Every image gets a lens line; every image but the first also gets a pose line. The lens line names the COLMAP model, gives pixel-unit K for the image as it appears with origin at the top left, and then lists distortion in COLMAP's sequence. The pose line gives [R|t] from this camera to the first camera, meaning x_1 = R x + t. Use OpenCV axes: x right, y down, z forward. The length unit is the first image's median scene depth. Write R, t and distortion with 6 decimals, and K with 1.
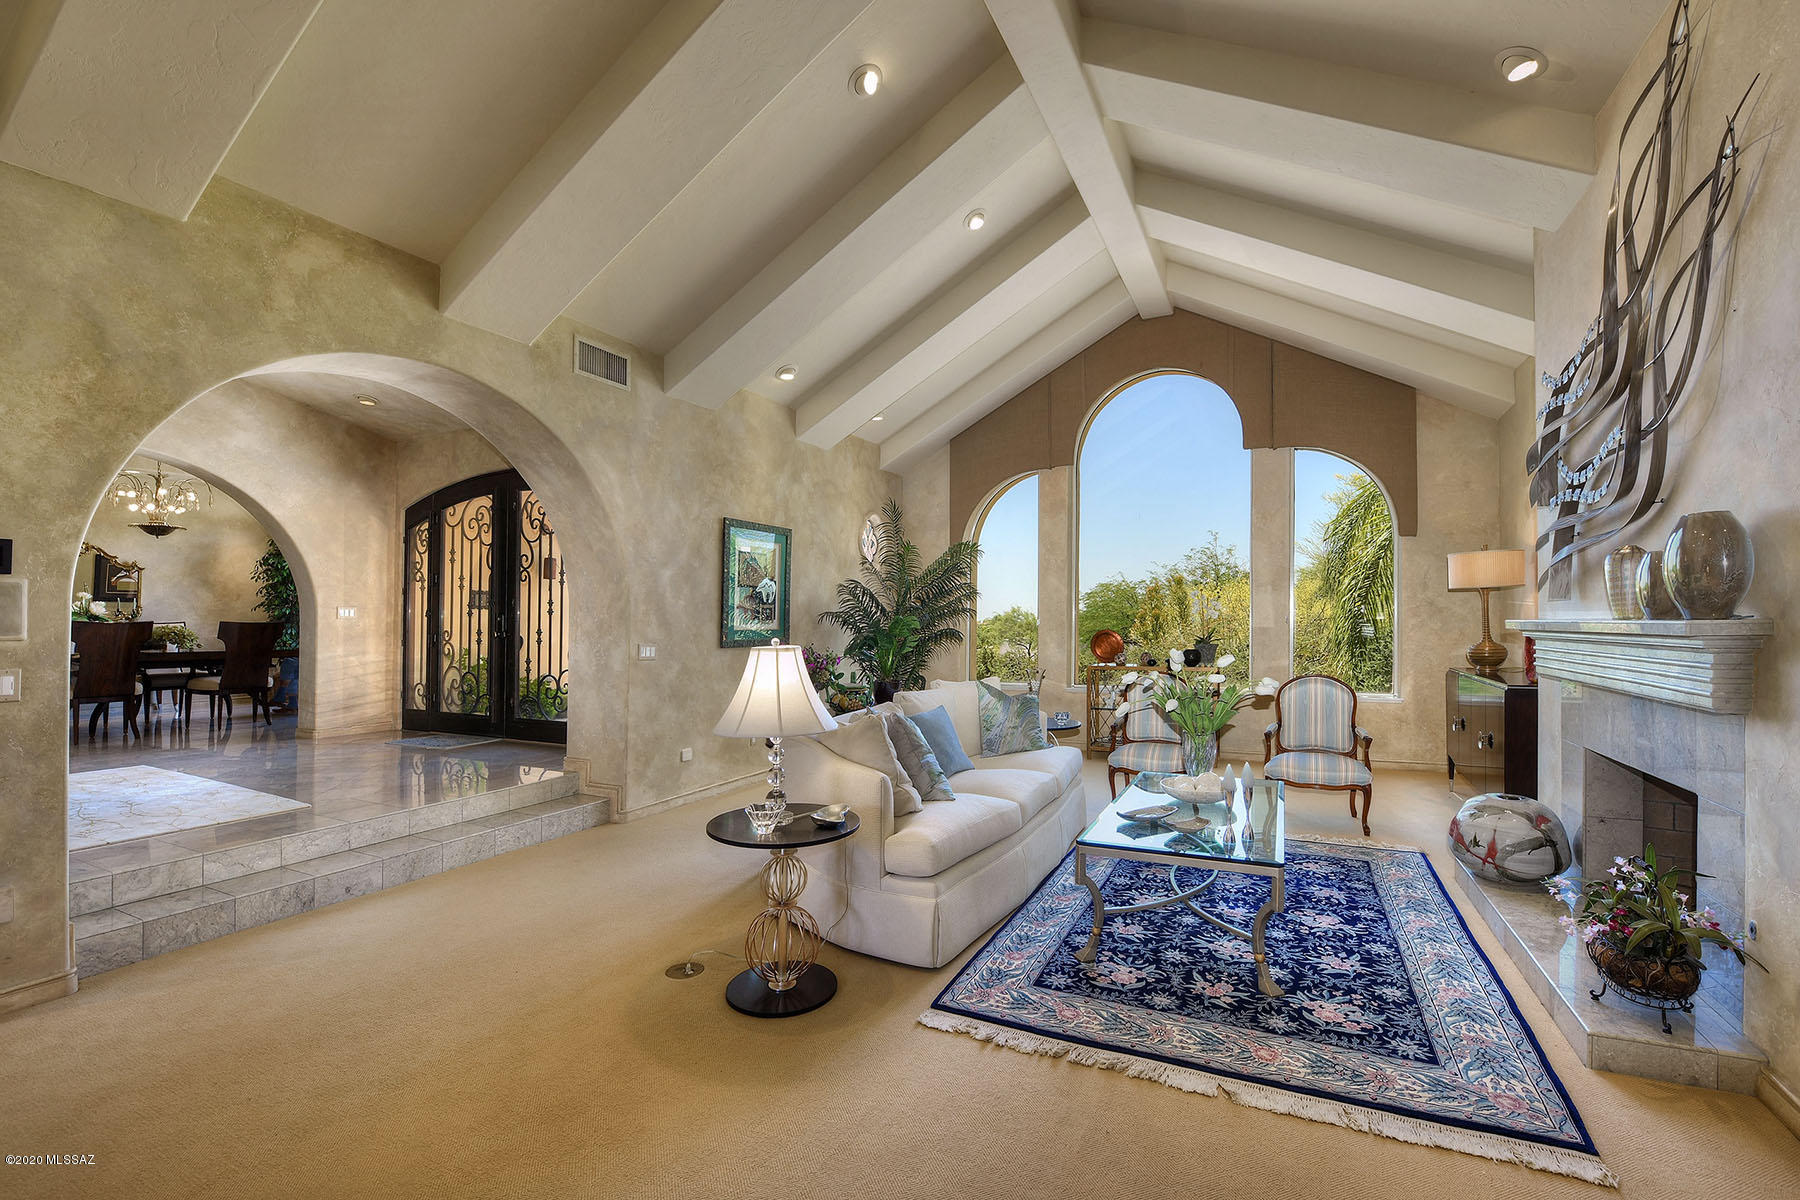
lens RADIAL K [[770.7, 0, 900.0], [0, 770.7, 600.0], [0, 0, 1]] dist [-0.023950, -0.000619]
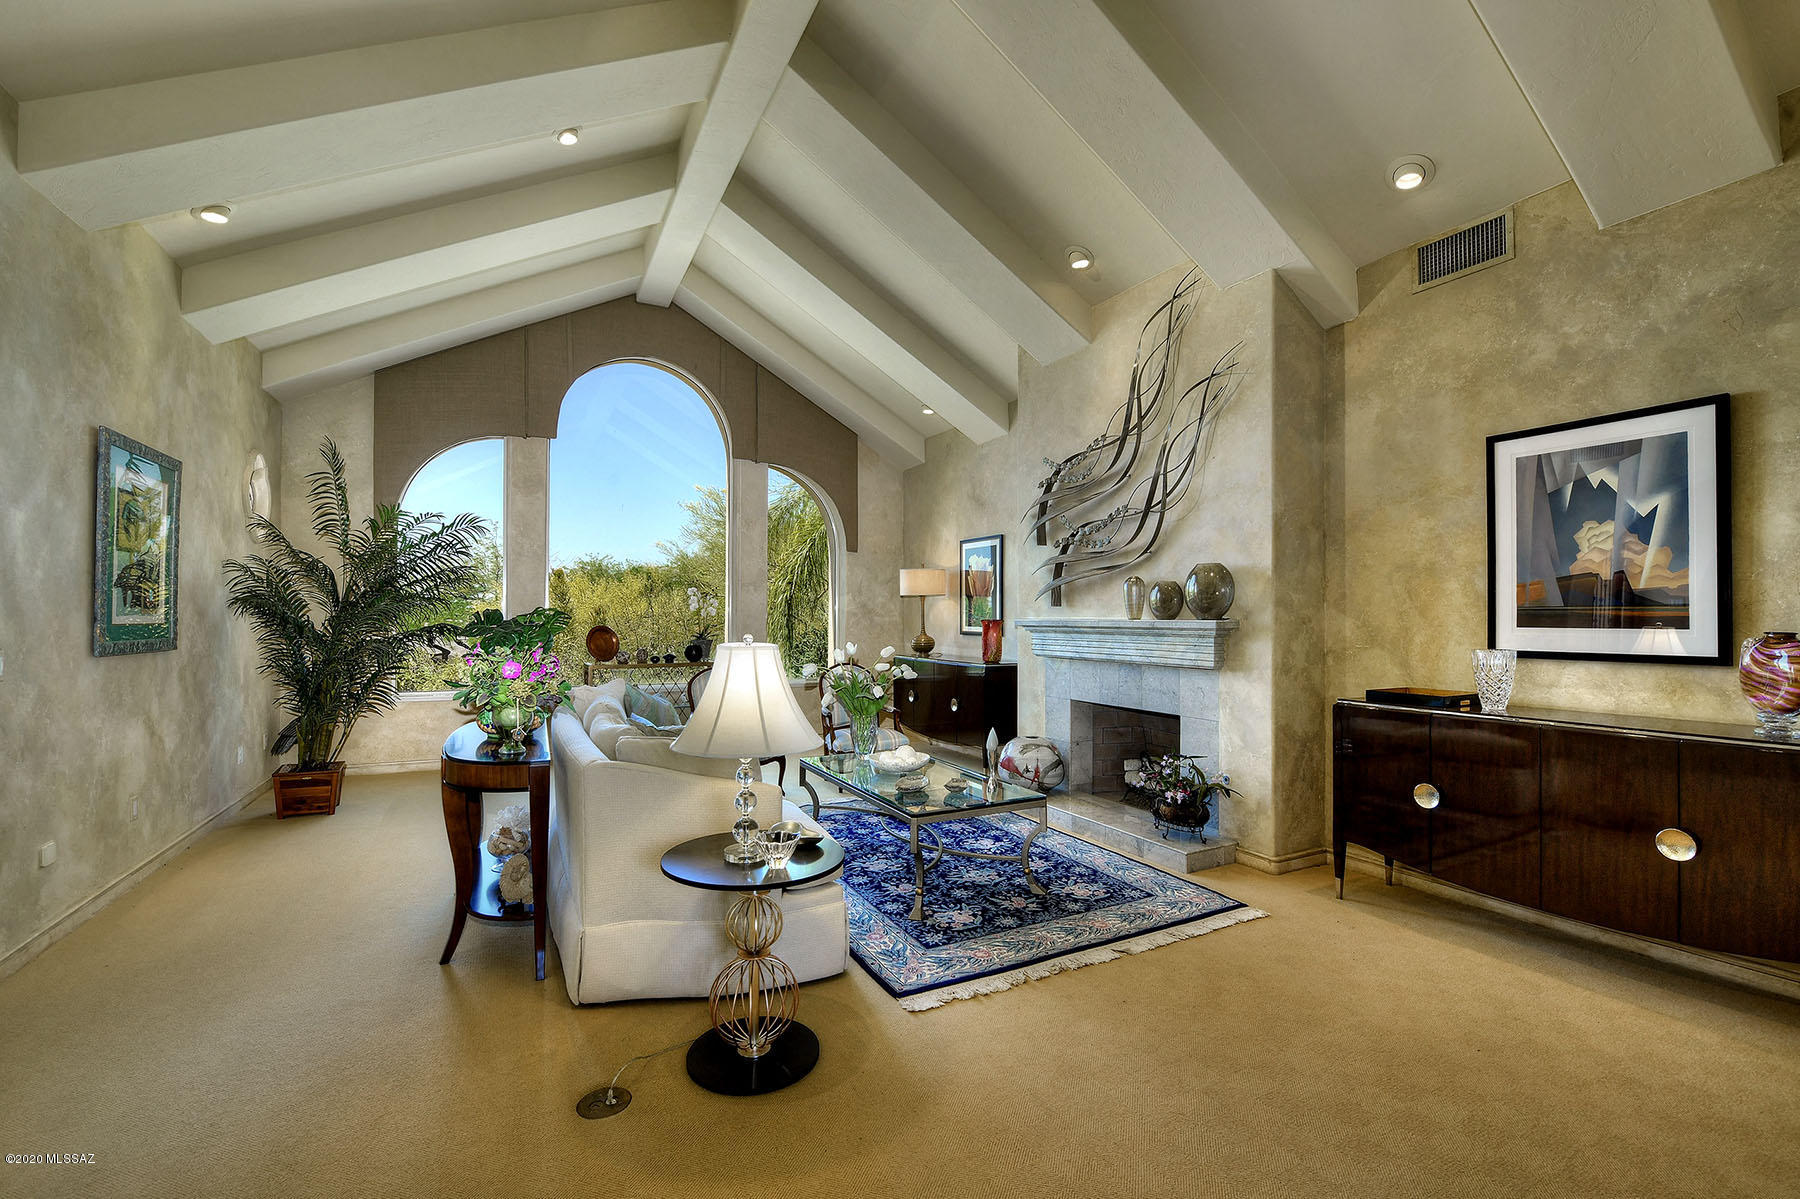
lens RADIAL K [[779.8, 0, 937.7], [0, 779.8, 609.5], [0, 0, 1]] dist [-0.021677, -0.000063]
pose [[0.562383, 0.017871, 0.826684, -0.635832], [-0.032190, 0.999482, 0.000292, 0.014400], [-0.826250, -0.026775, 0.562667, 0.319862]]
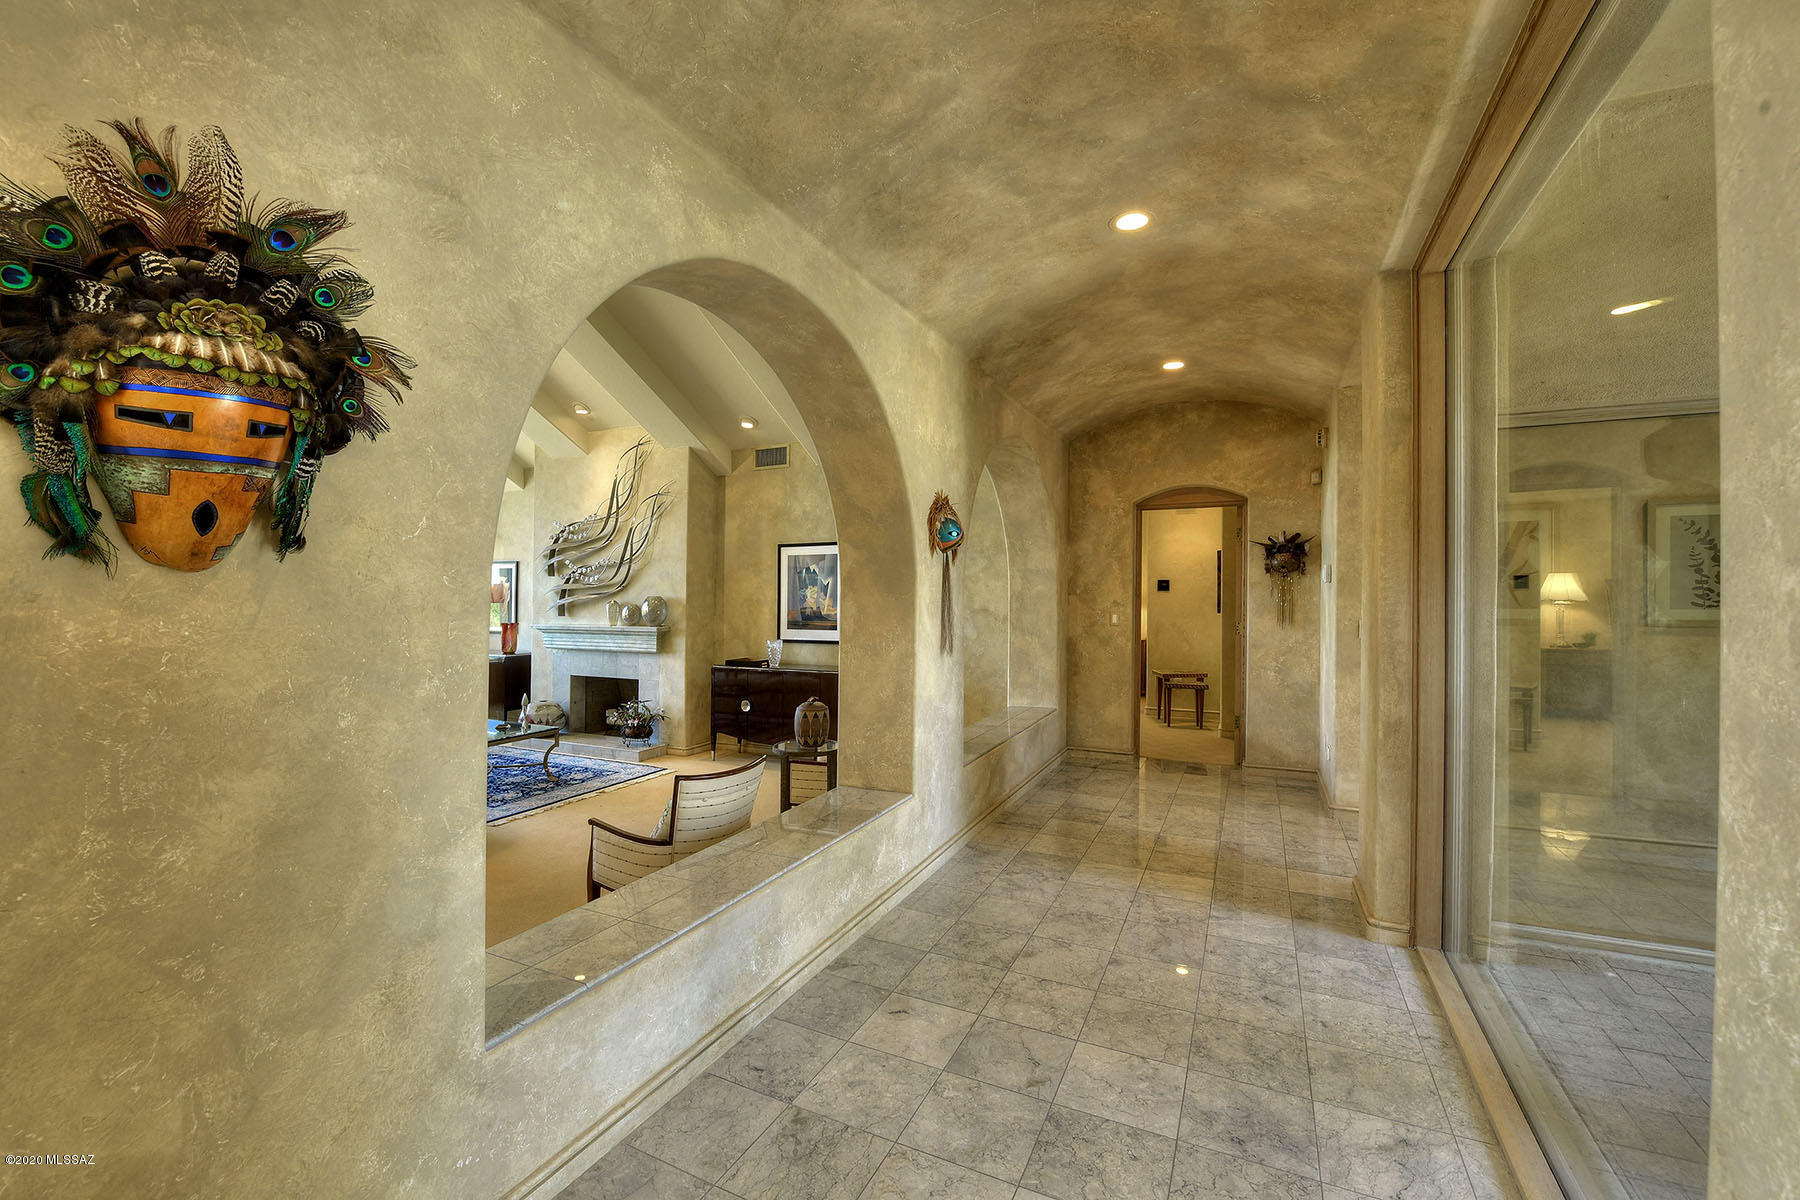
lens RADIAL K [[726.5, 0, 942.3], [0, 726.5, 564.6], [0, 0, 1]] dist [-0.018616, -0.000577]
pose [[-0.054921, 0.044302, 0.997507, -1.651439], [-0.024486, 0.998655, -0.045701, -0.098492], [-0.998190, -0.026935, -0.053762, -0.108981]]
